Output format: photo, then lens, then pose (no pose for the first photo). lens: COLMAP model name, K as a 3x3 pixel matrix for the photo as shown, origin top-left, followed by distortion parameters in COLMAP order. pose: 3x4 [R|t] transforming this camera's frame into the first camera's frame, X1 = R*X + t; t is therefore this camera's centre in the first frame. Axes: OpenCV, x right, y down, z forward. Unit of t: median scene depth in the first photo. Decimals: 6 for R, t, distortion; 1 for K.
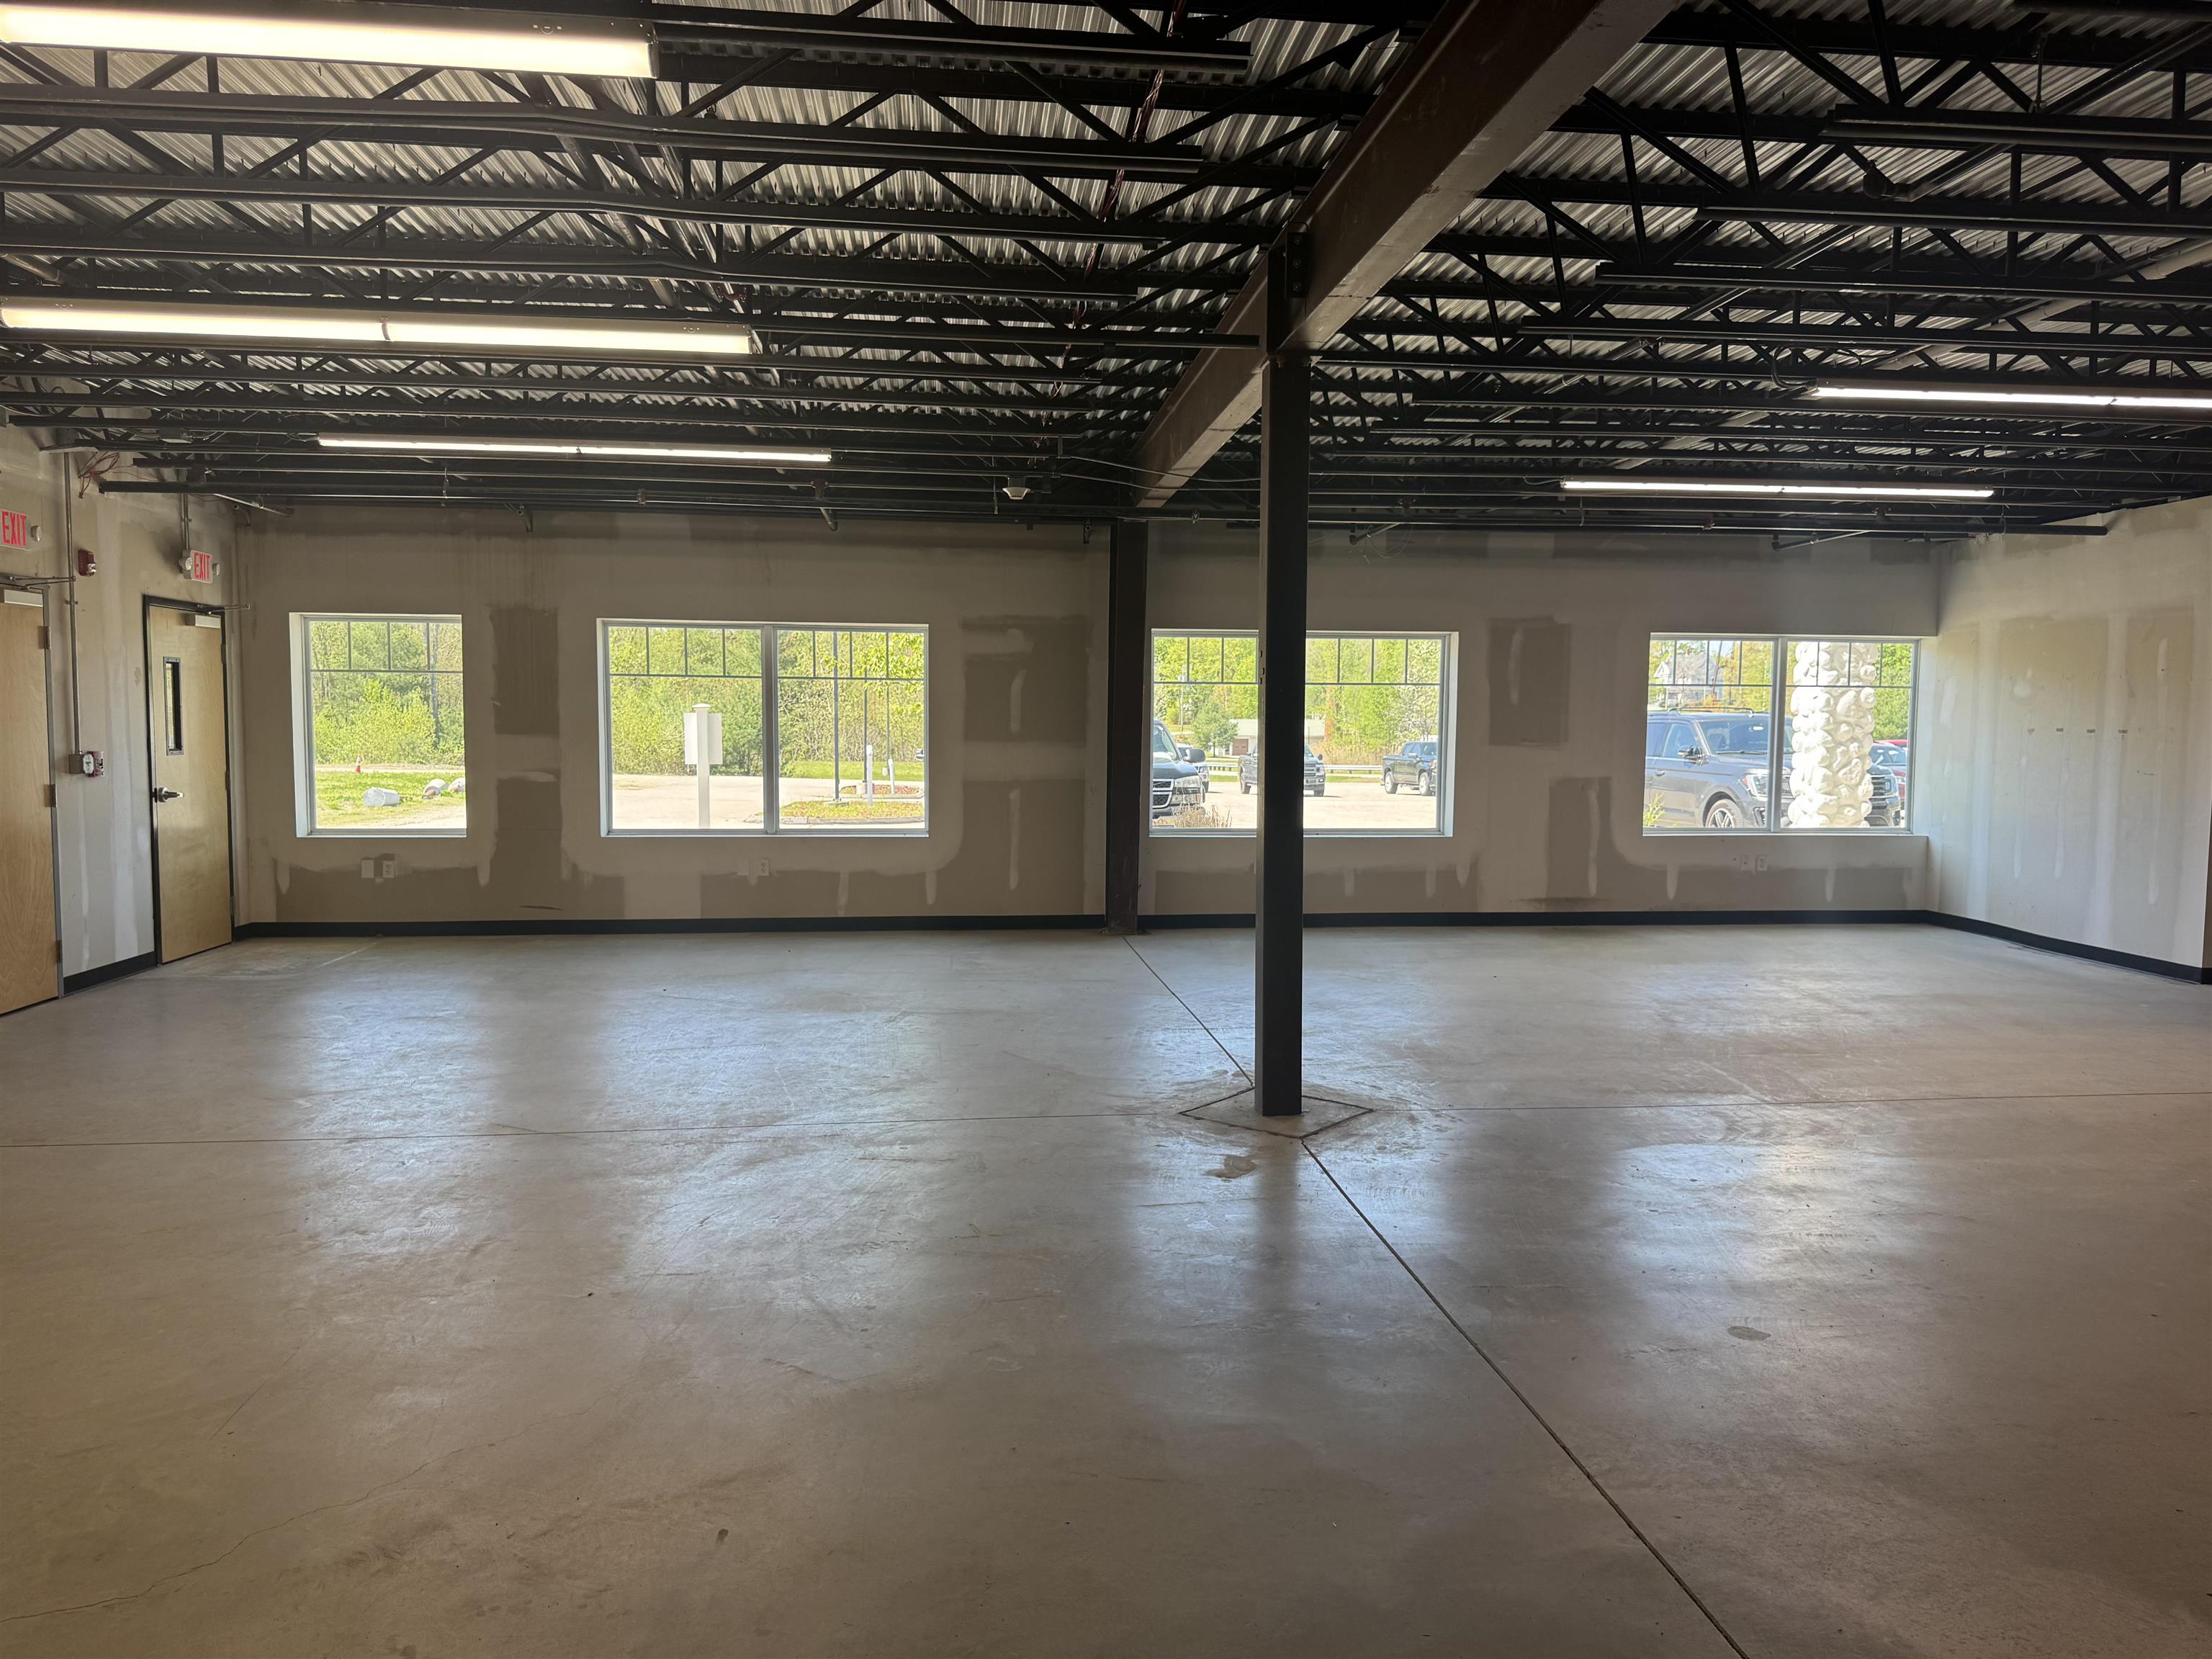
lens RADIAL K [[1572.8, 0, 1155.7], [0, 1572.8, 833.2], [0, 0, 1]] dist [0.008029, 0.001694]
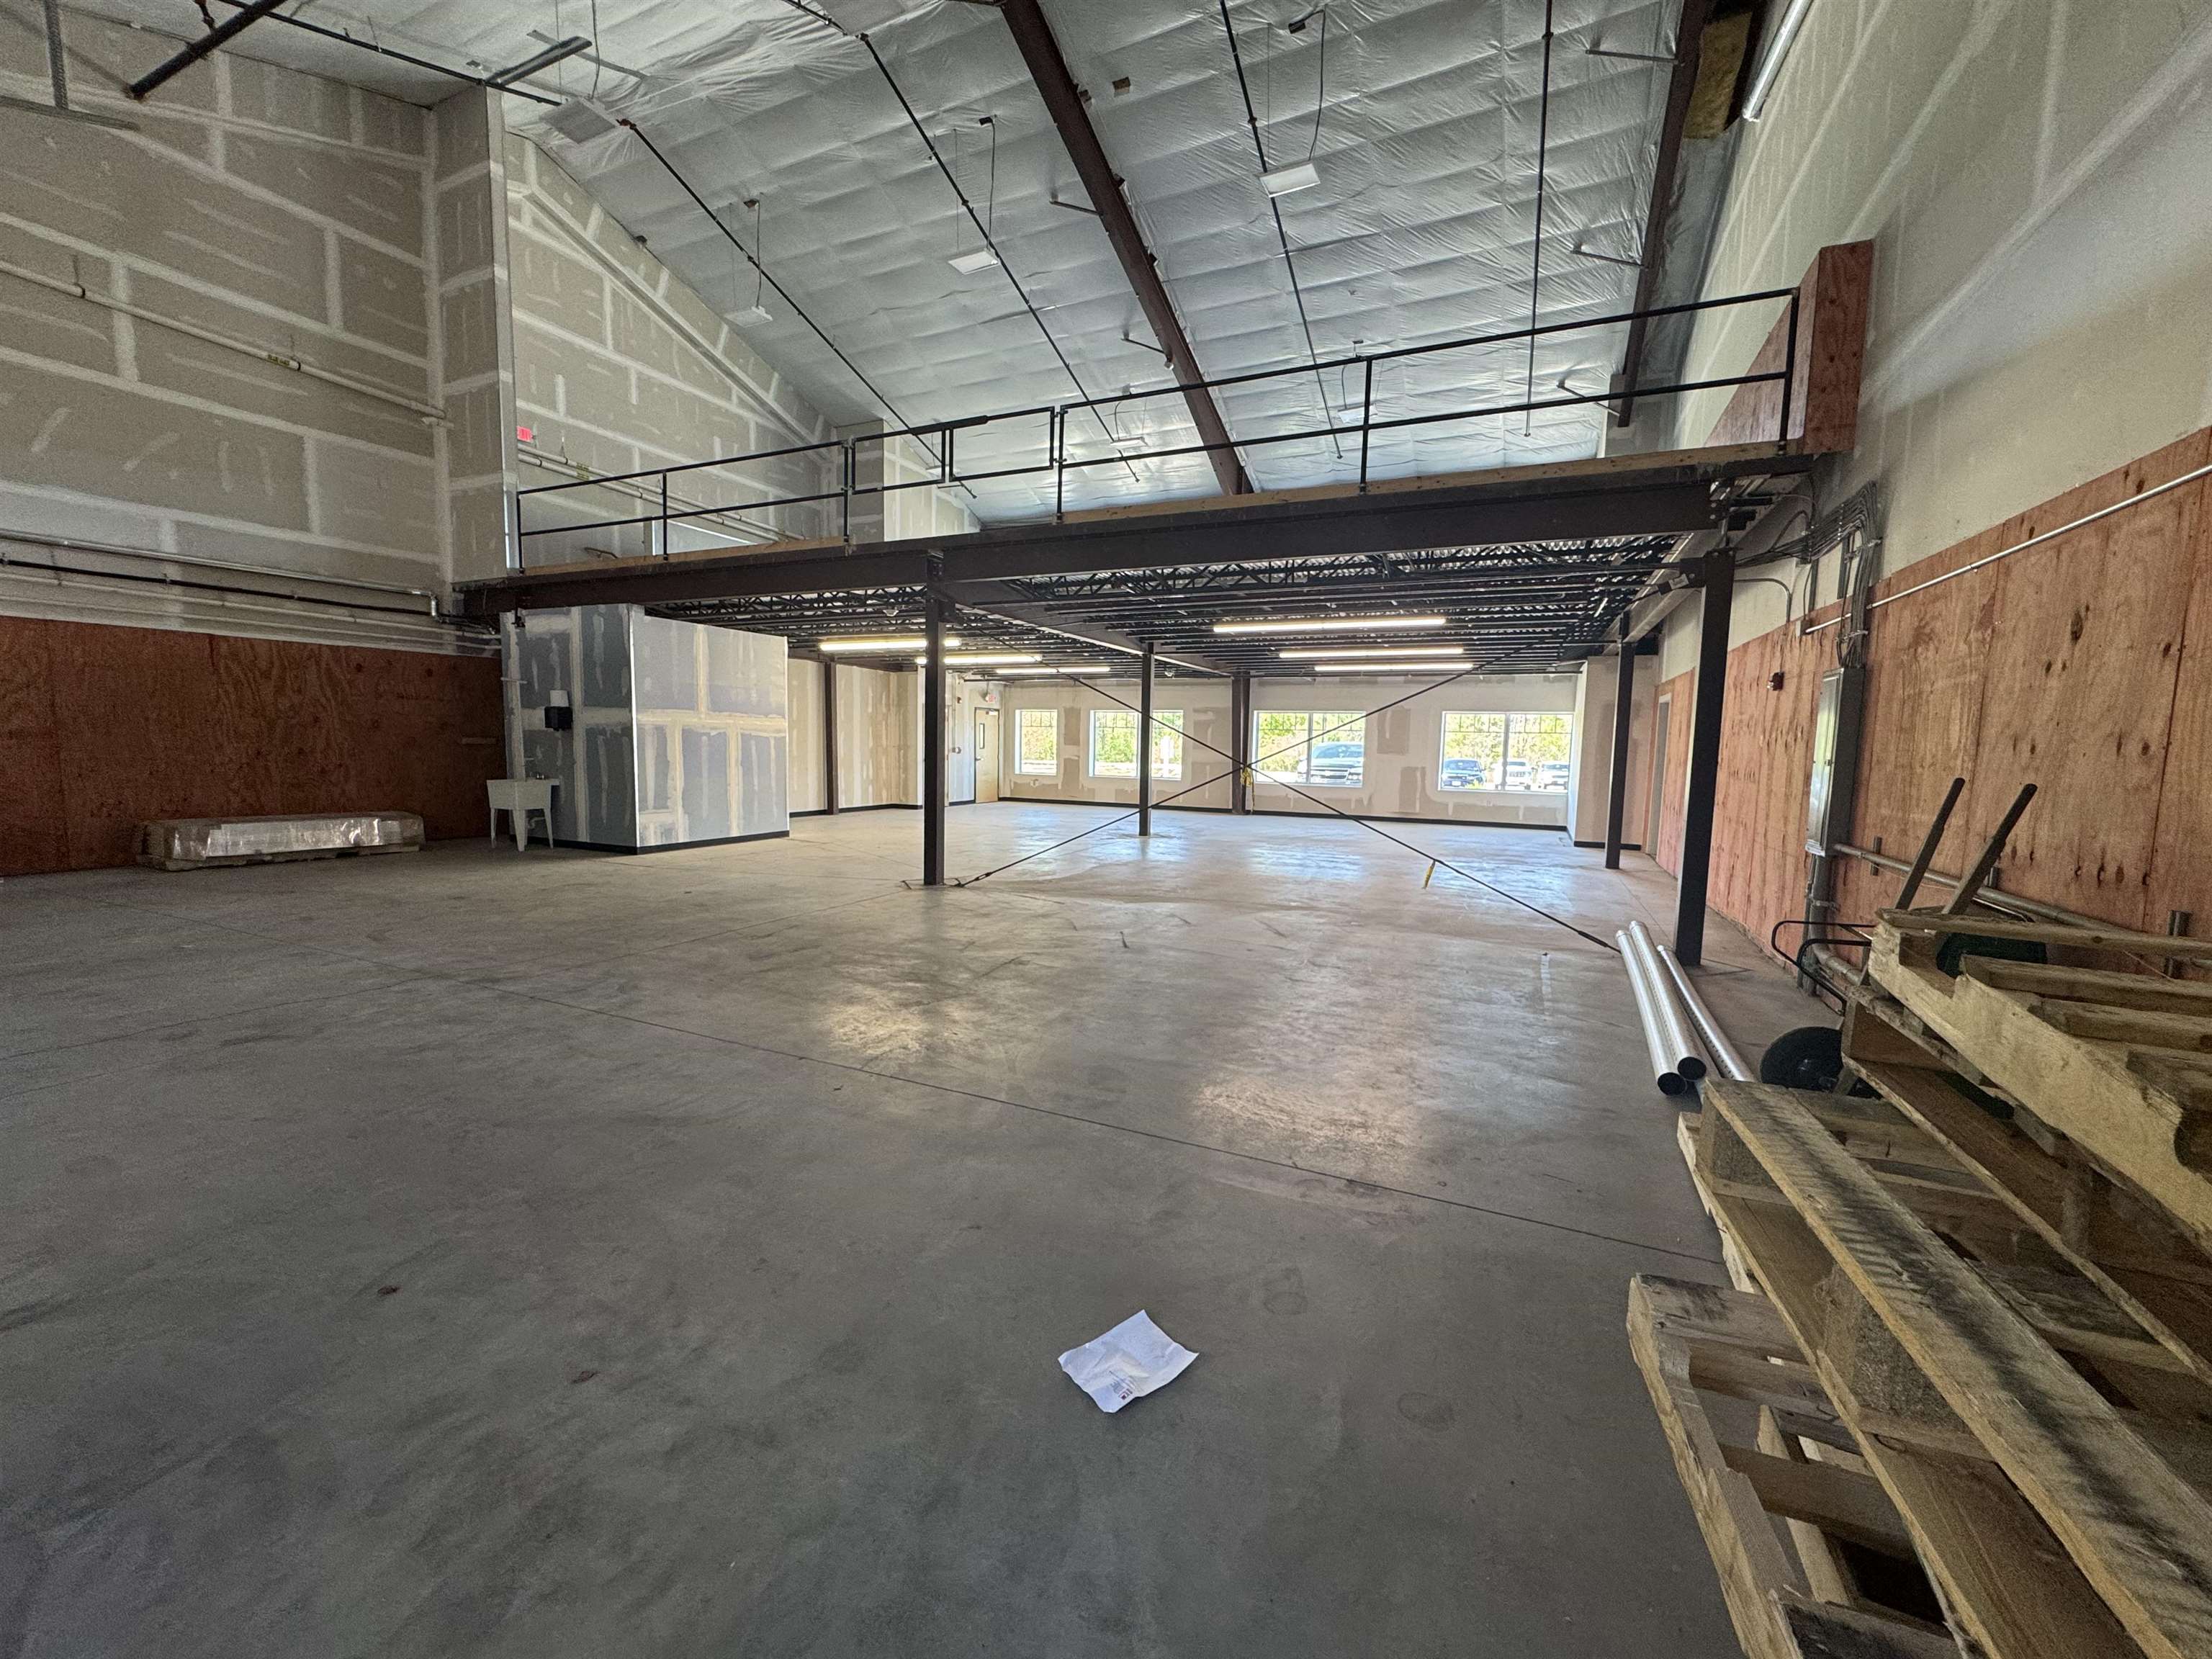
lens RADIAL K [[886.5, 0, 1104.6], [0, 886.5, 834.4], [0, 0, 1]] dist [-0.010842, -0.000154]
pose [[0.840378, 0.065966, -0.537972, 0.675315], [-0.047888, 0.997721, 0.047534, 0.033846], [0.539882, -0.014184, 0.841621, -0.543953]]
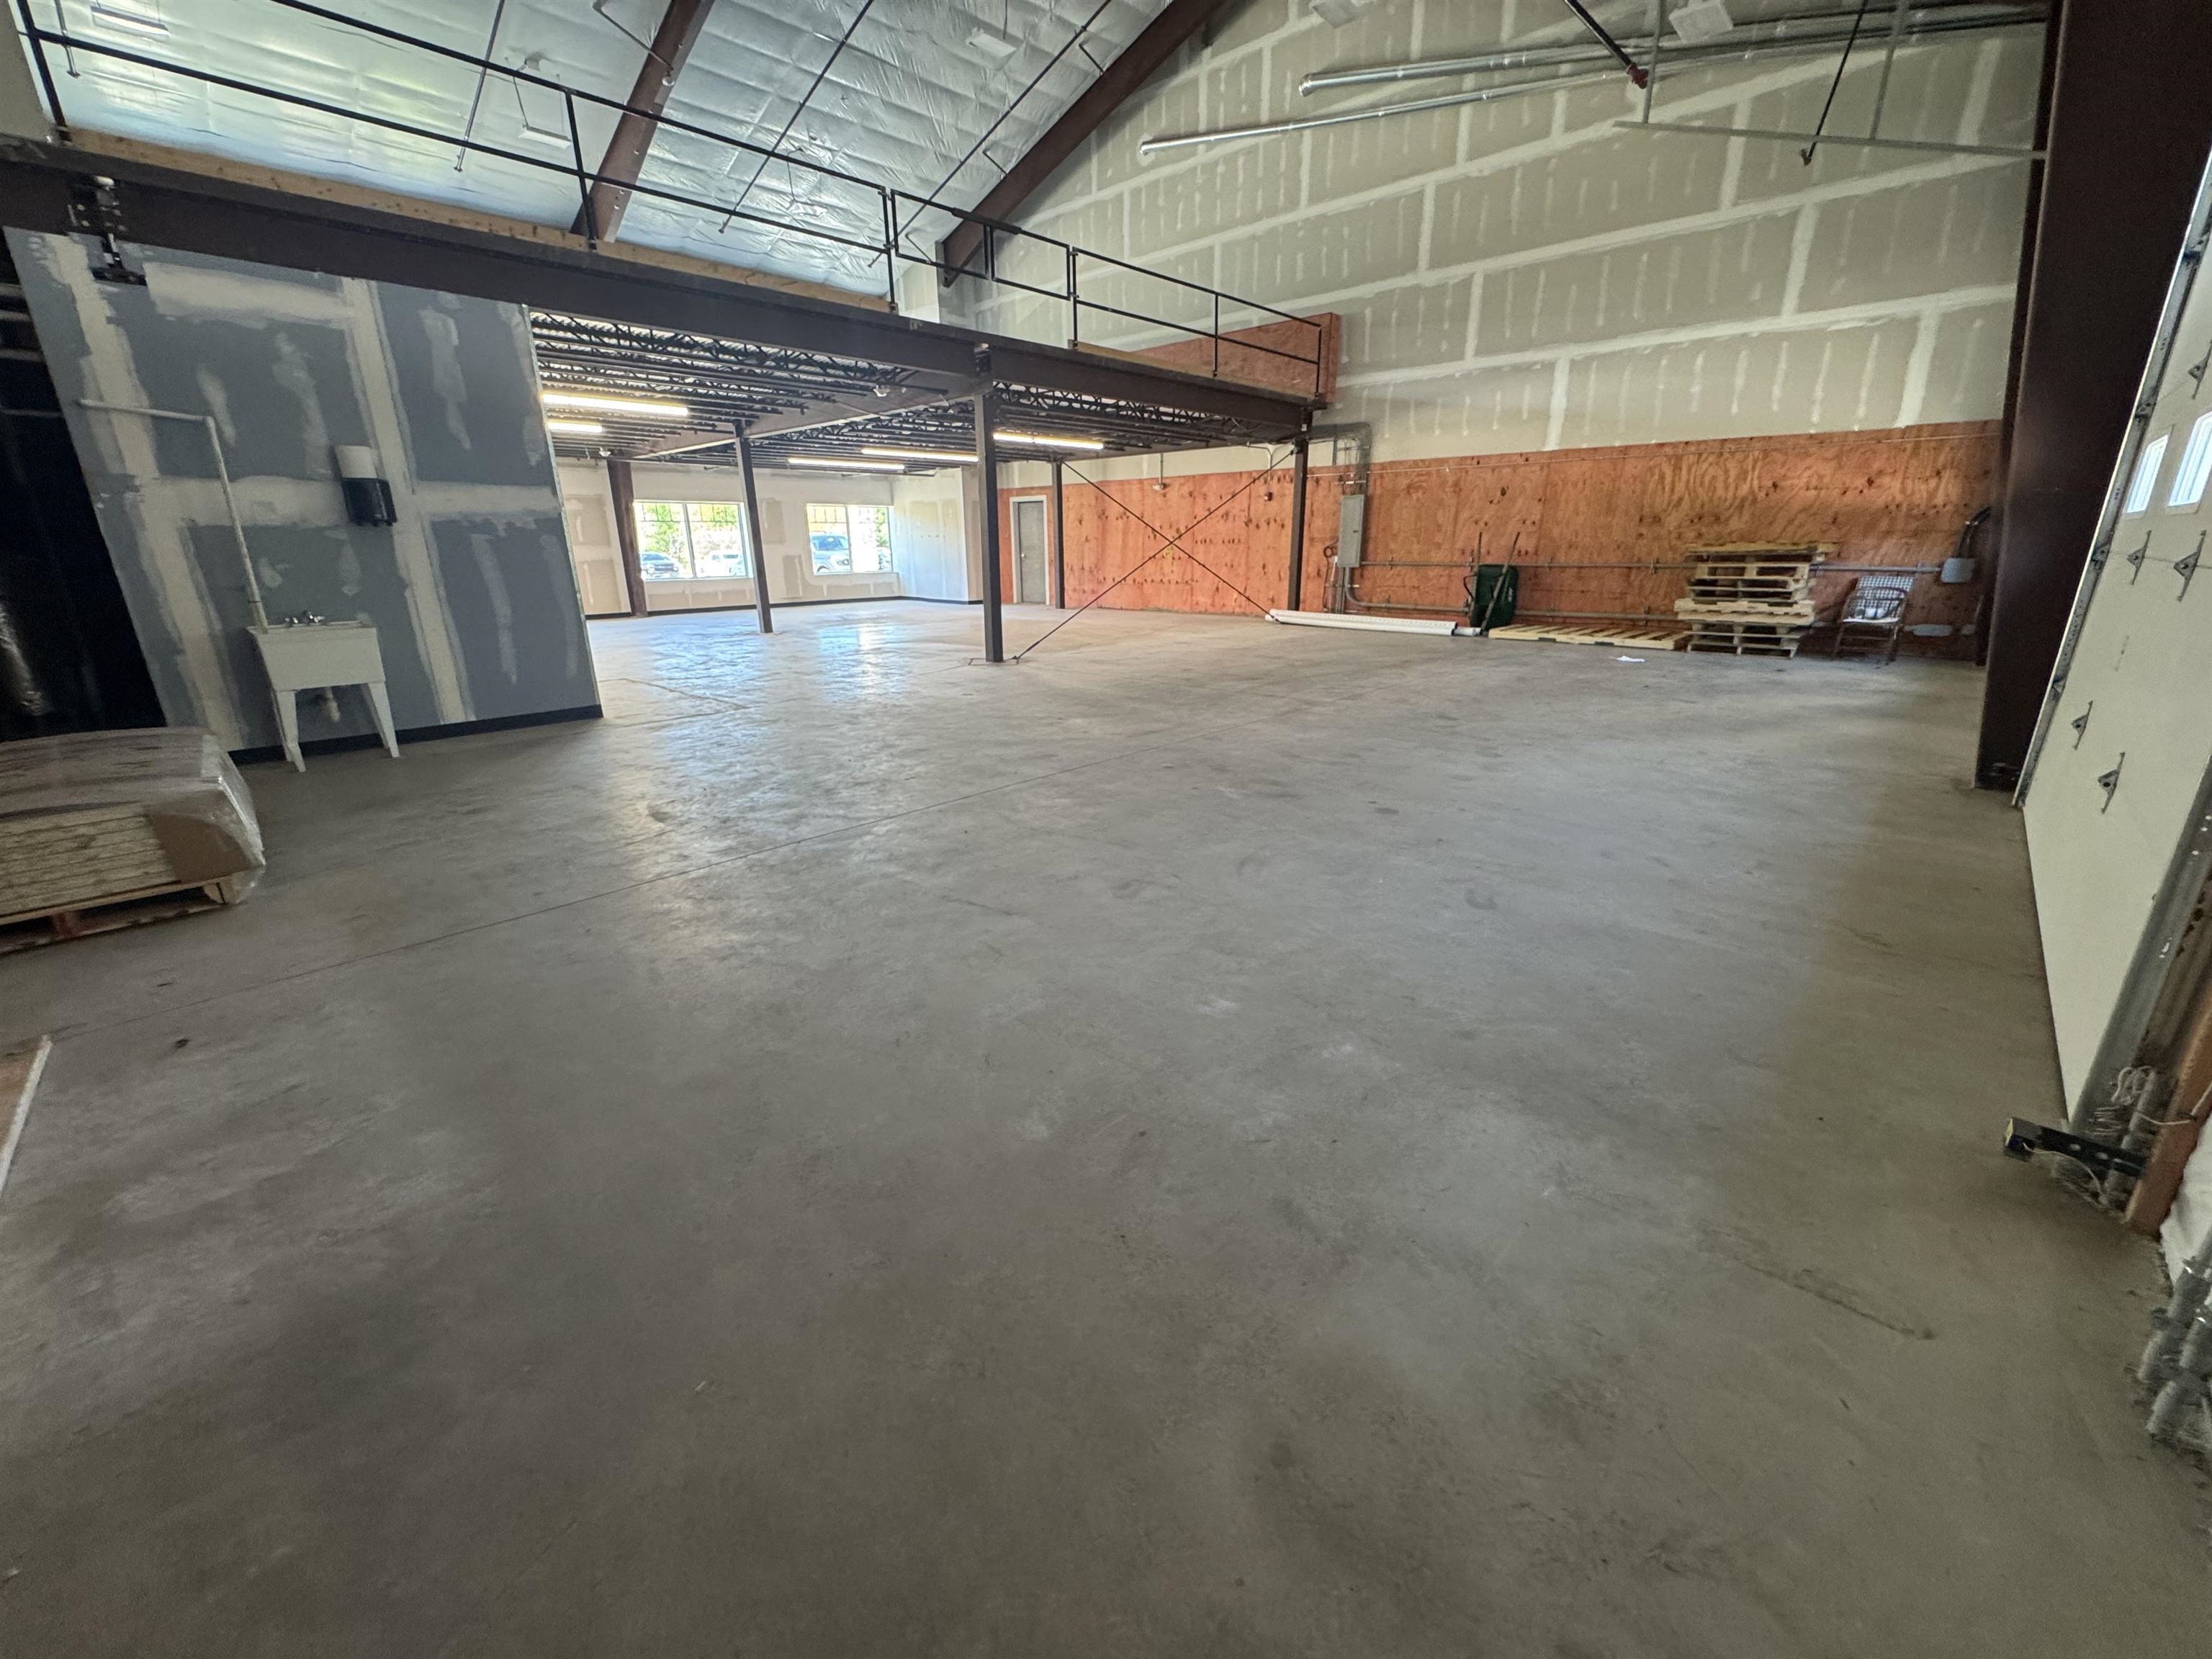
lens RADIAL K [[886.5, 0, 1104.6], [0, 886.5, 834.4], [0, 0, 1]] dist [-0.010842, -0.000154]
pose [[0.774675, -0.211449, 0.595959, -0.386973], [0.053664, 0.961021, 0.271218, 0.052414], [-0.630078, -0.178124, 0.755826, -0.751790]]
